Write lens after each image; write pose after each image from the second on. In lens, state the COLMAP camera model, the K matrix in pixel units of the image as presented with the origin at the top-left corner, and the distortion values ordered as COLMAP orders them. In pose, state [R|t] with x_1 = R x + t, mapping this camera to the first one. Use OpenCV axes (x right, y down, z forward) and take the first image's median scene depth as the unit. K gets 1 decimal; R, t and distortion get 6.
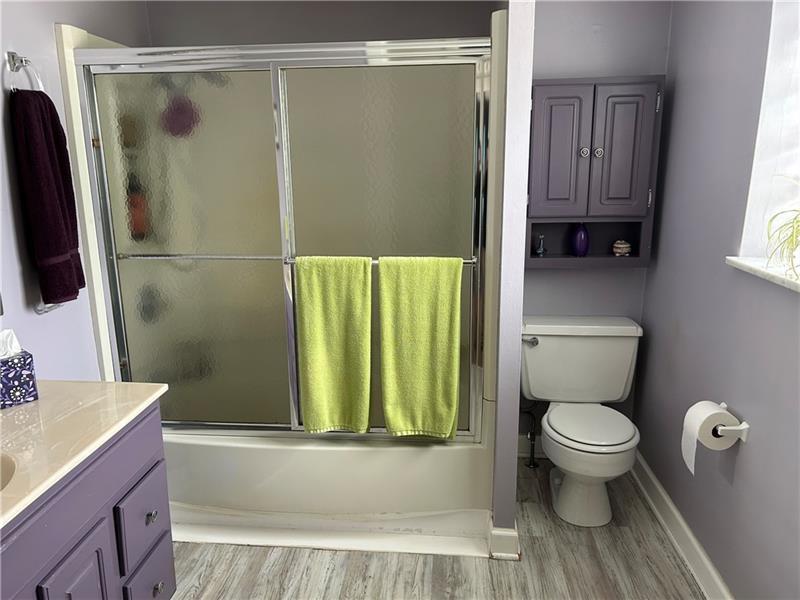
lens RADIAL K [[602.6, 0, 395.3], [0, 602.6, 298.1], [0, 0, 1]] dist [0.064662, -0.068847]
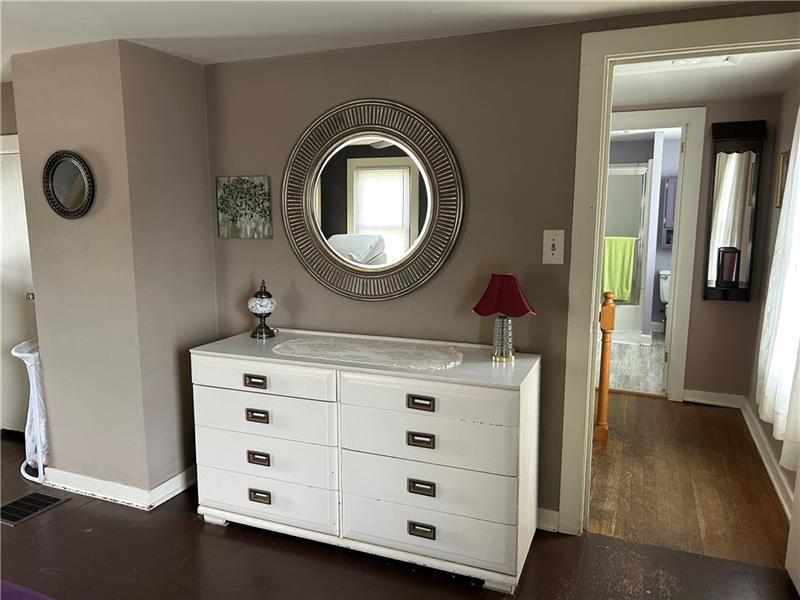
lens RADIAL K [[602.6, 0, 395.3], [0, 602.6, 298.1], [0, 0, 1]] dist [0.064662, -0.068847]
pose [[0.956243, 0.057433, -0.286881, -0.136976], [-0.078859, 0.994849, -0.063690, 0.493463], [0.281745, 0.083526, 0.955847, -2.084601]]
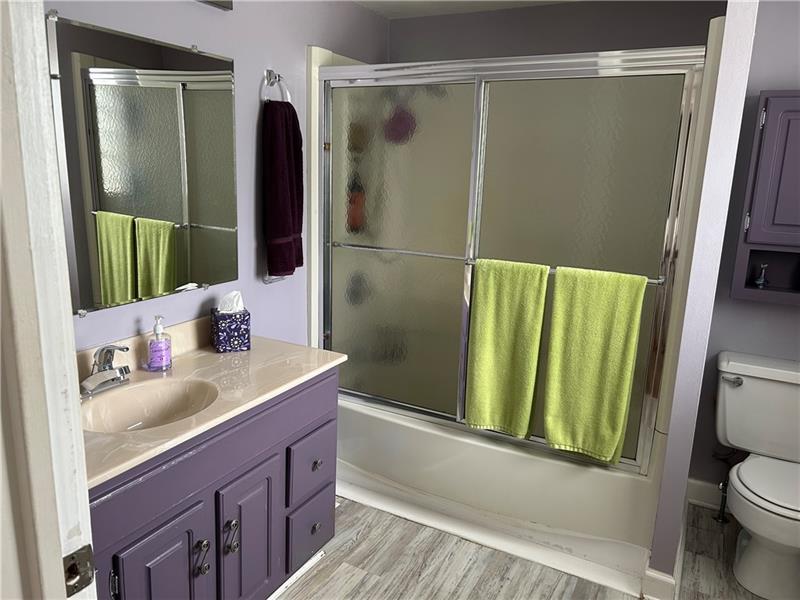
lens RADIAL K [[602.6, 0, 395.3], [0, 602.6, 298.1], [0, 0, 1]] dist [0.064662, -0.068847]
pose [[0.923269, 0.125218, -0.363173, 0.093418], [-0.130730, 0.991373, 0.009469, 0.008719], [0.361225, 0.038735, 0.931674, -0.031756]]
